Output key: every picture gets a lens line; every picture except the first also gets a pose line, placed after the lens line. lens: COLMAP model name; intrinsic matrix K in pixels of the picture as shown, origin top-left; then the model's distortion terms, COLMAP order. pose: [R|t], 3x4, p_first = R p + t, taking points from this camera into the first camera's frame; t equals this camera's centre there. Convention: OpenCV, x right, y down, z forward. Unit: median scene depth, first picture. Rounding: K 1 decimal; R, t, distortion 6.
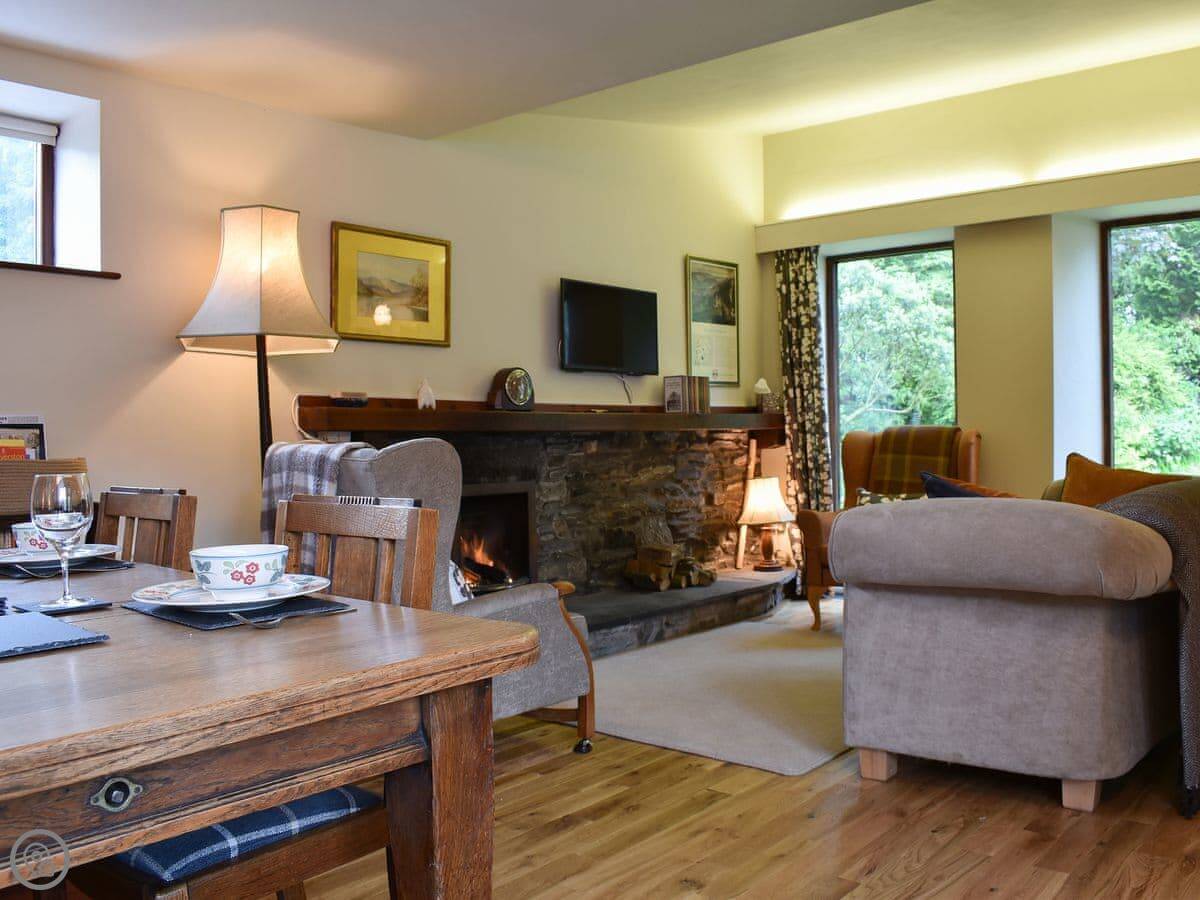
lens RADIAL K [[1039.3, 0, 657.9], [0, 1039.3, 448.0], [0, 0, 1]] dist [-0.089195, -0.003846]
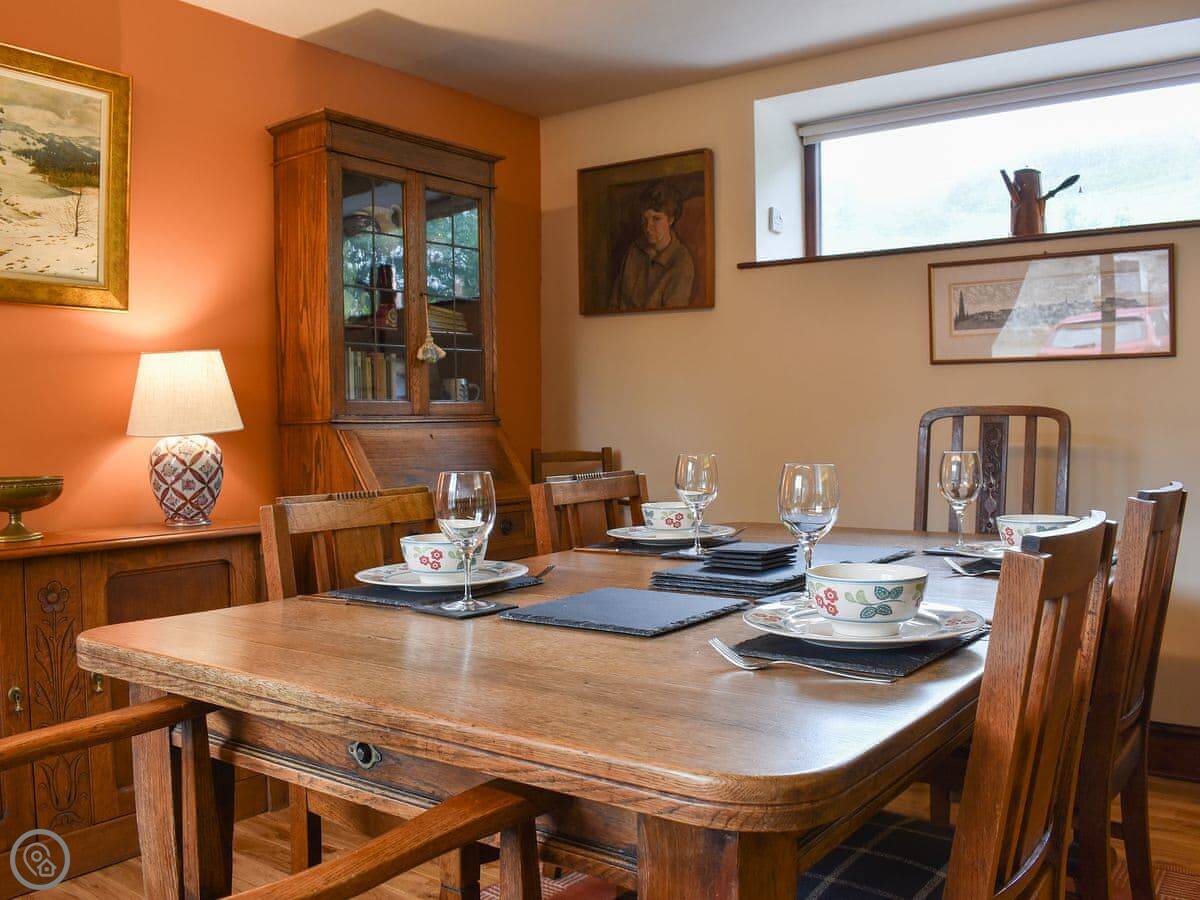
lens RADIAL K [[1046.3, 0, 600.0], [0, 1046.3, 450.0], [0, 0, 1]] dist [-0.092986, 0.005867]
pose [[0.046759, 0.039935, -0.998108, 0.104642], [-0.006496, 0.999192, 0.039674, -0.007009], [0.998885, 0.004629, 0.046981, 0.205390]]
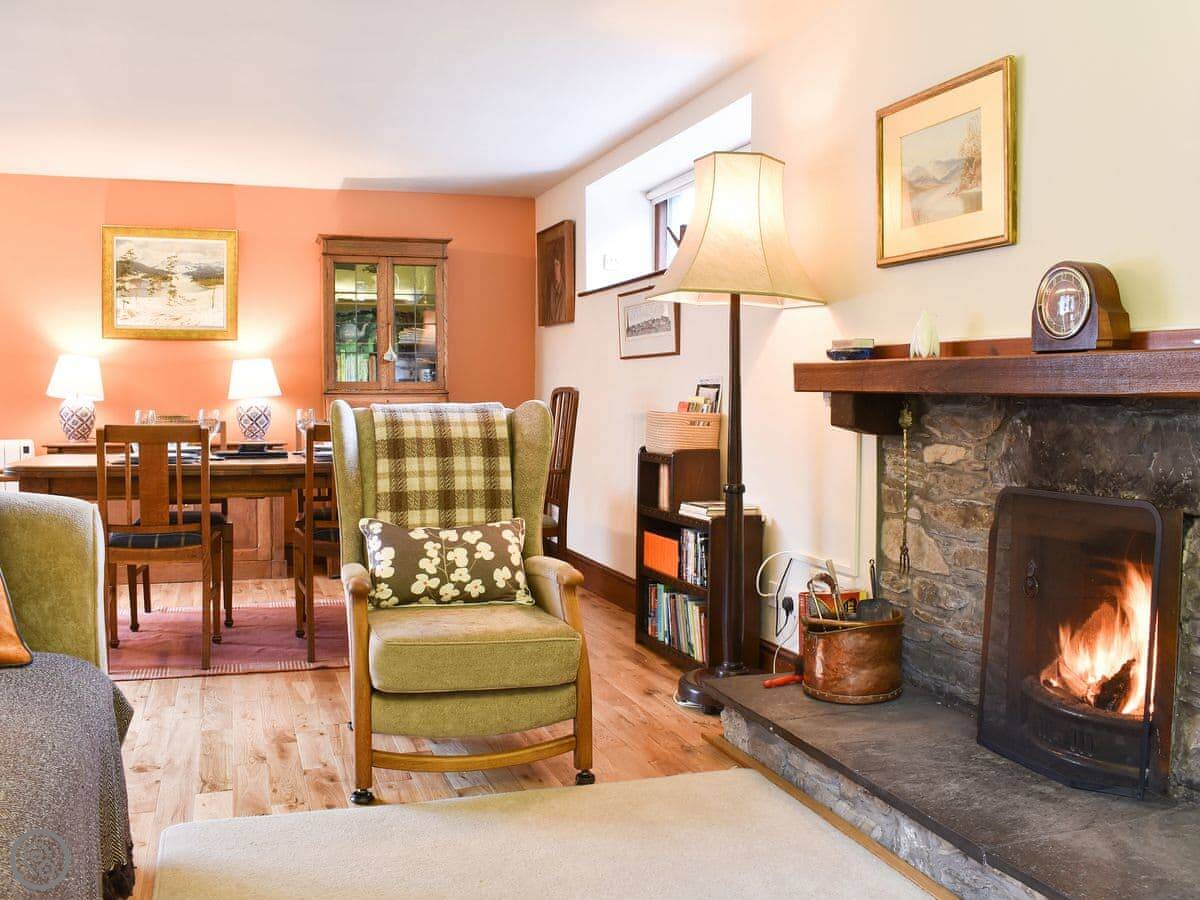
lens RADIAL K [[1068.8, 0, 576.6], [0, 1068.8, 450.2], [0, 0, 1]] dist [-0.092958, 0.009100]
pose [[-0.545319, 0.053498, -0.836520, 0.333264], [-0.008685, 0.997547, 0.069458, -0.018867], [0.838184, 0.045142, -0.543517, 0.906954]]
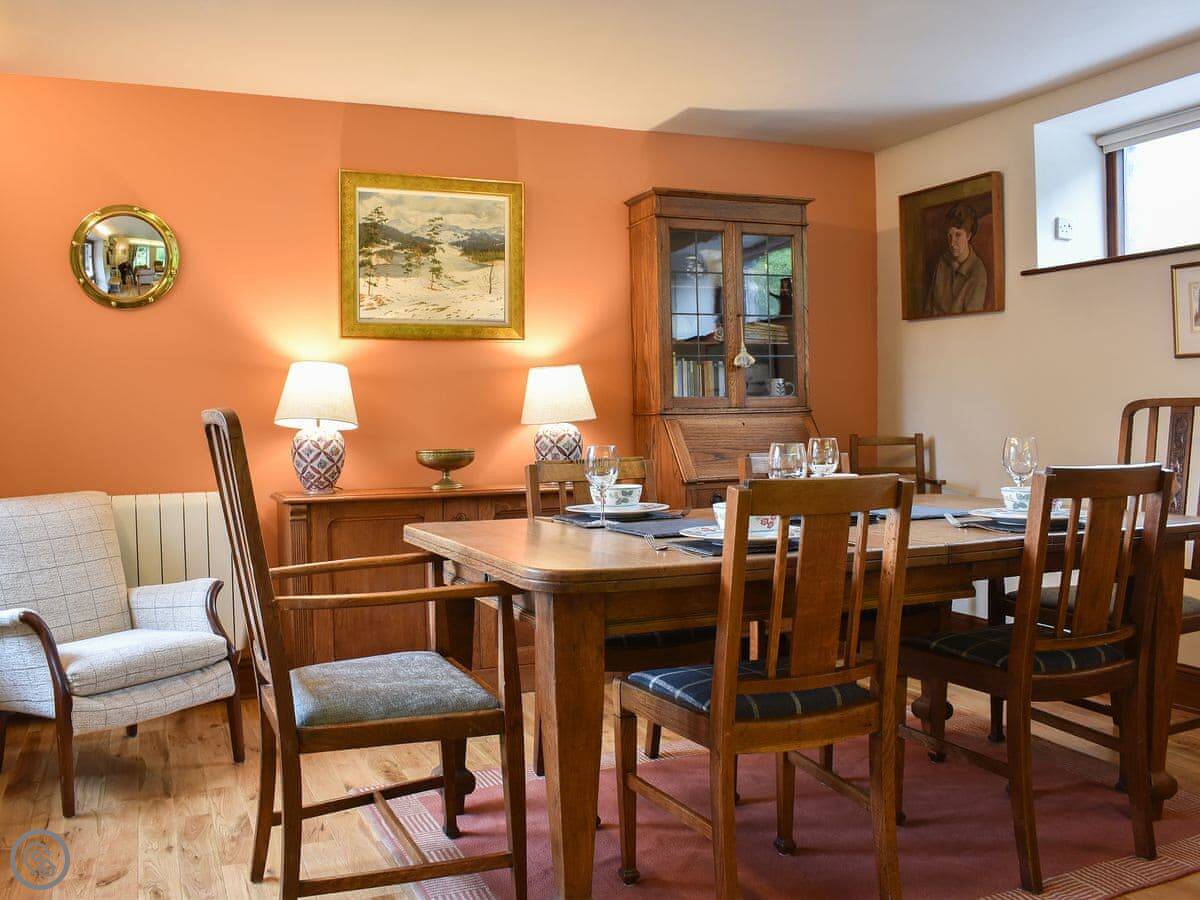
lens RADIAL K [[1068.8, 0, 576.6], [0, 1068.8, 450.2], [0, 0, 1]] dist [-0.092958, 0.009100]
pose [[-0.478203, 0.050162, -0.876816, 0.263765], [0.008542, 0.998586, 0.052470, -0.013824], [0.878208, 0.017601, -0.477955, 0.407498]]
